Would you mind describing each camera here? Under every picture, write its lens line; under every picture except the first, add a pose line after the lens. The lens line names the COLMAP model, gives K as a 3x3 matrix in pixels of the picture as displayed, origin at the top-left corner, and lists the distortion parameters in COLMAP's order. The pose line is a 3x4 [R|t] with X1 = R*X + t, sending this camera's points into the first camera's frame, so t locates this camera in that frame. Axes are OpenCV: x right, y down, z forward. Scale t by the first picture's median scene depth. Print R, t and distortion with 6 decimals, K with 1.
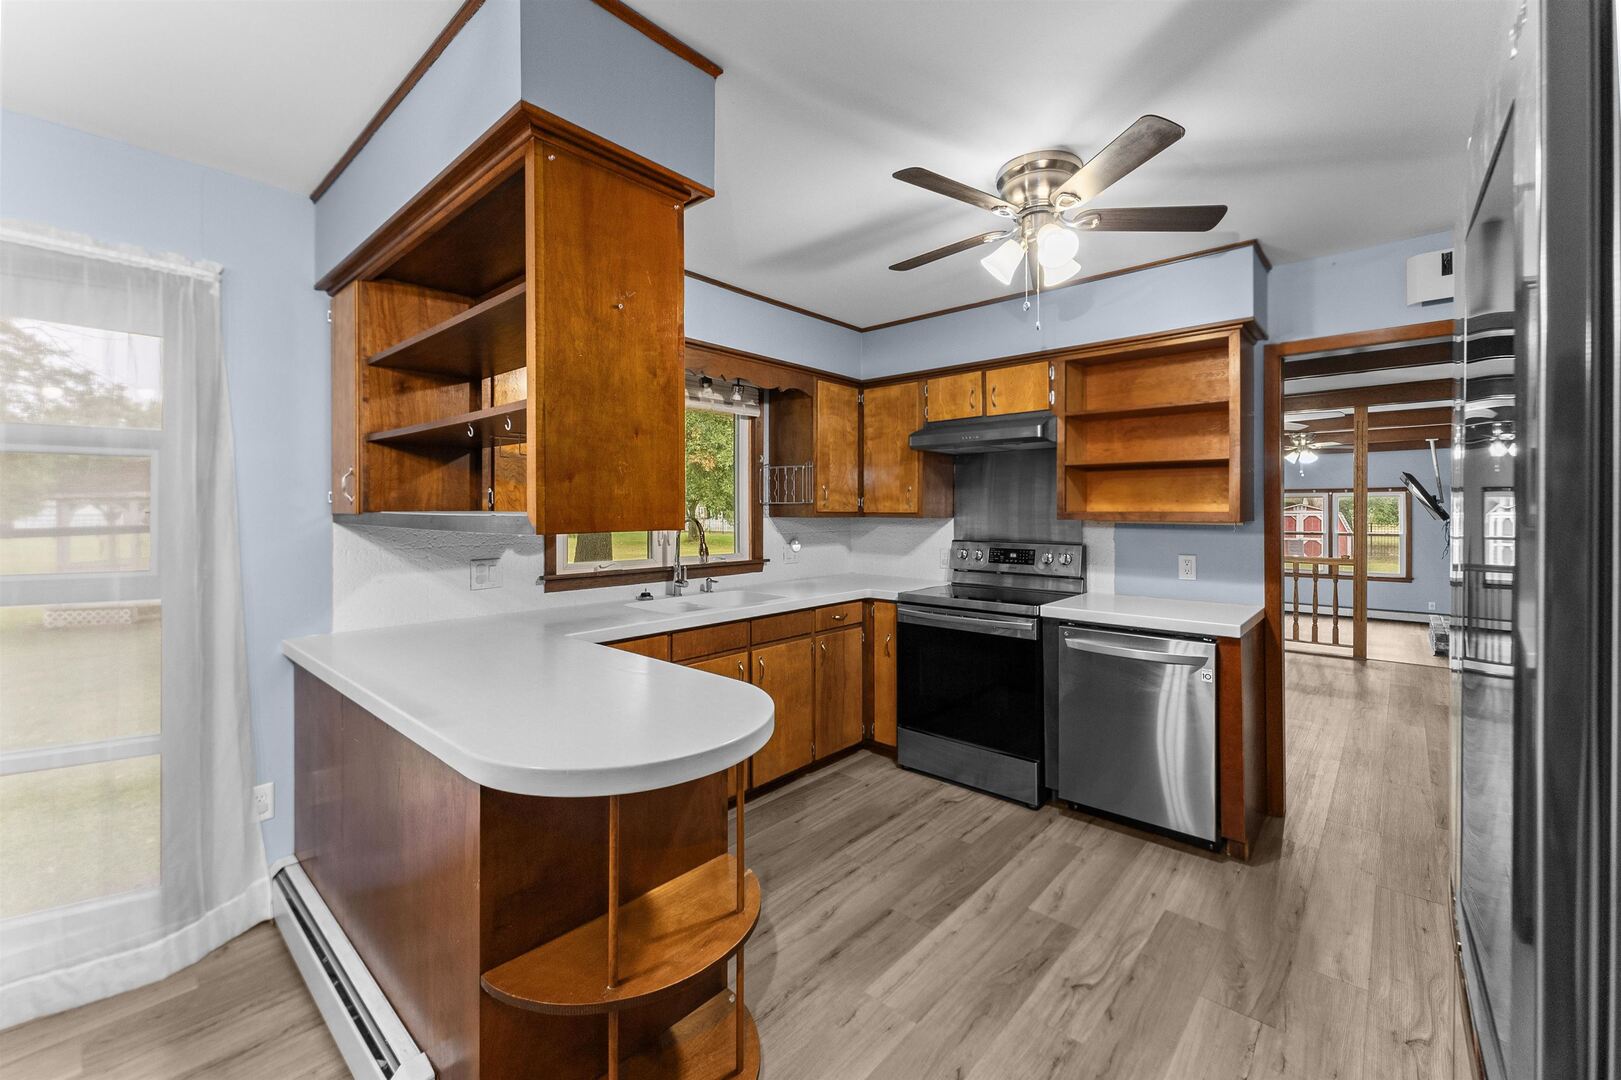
lens RADIAL K [[657.2, 0, 820.9], [0, 657.2, 508.4], [0, 0, 1]] dist [0.001451, 0.000036]
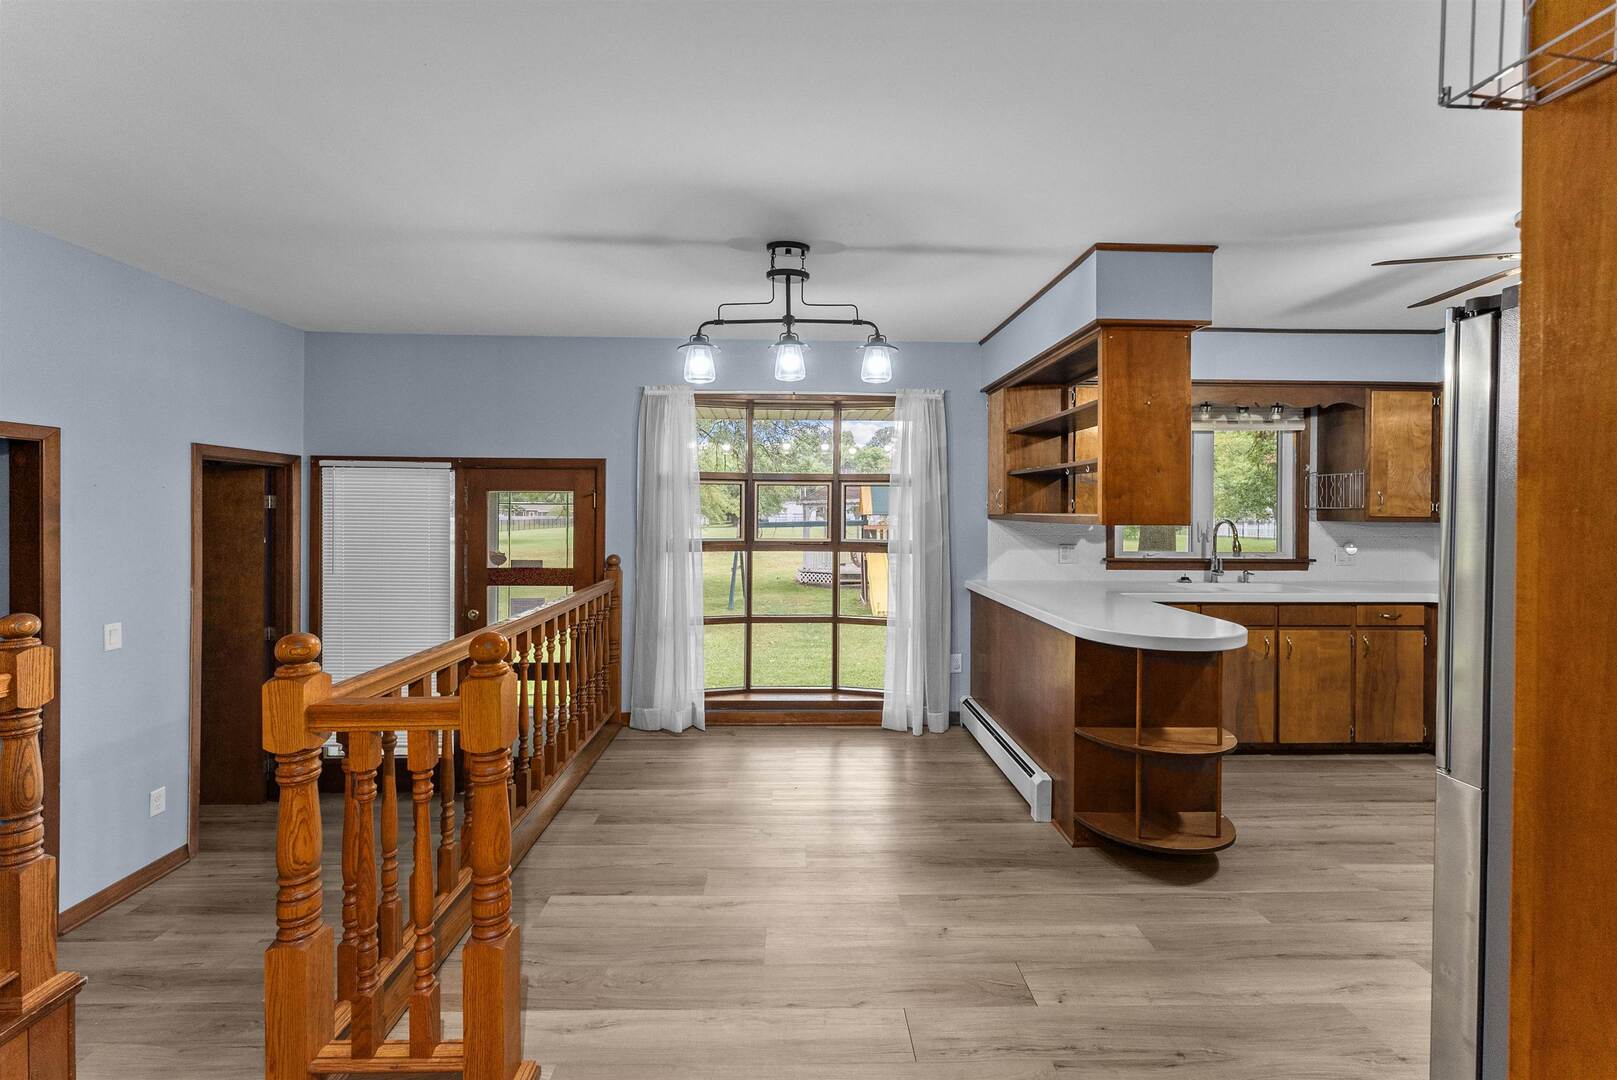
lens RADIAL K [[655.6, 0, 804.4], [0, 655.6, 513.3], [0, 0, 1]] dist [0.001451, 0.000036]
pose [[0.674551, 0.006515, -0.738199, 0.186320], [-0.004113, 0.999979, 0.005068, -0.001522], [0.738216, -0.000382, 0.674564, -0.440351]]
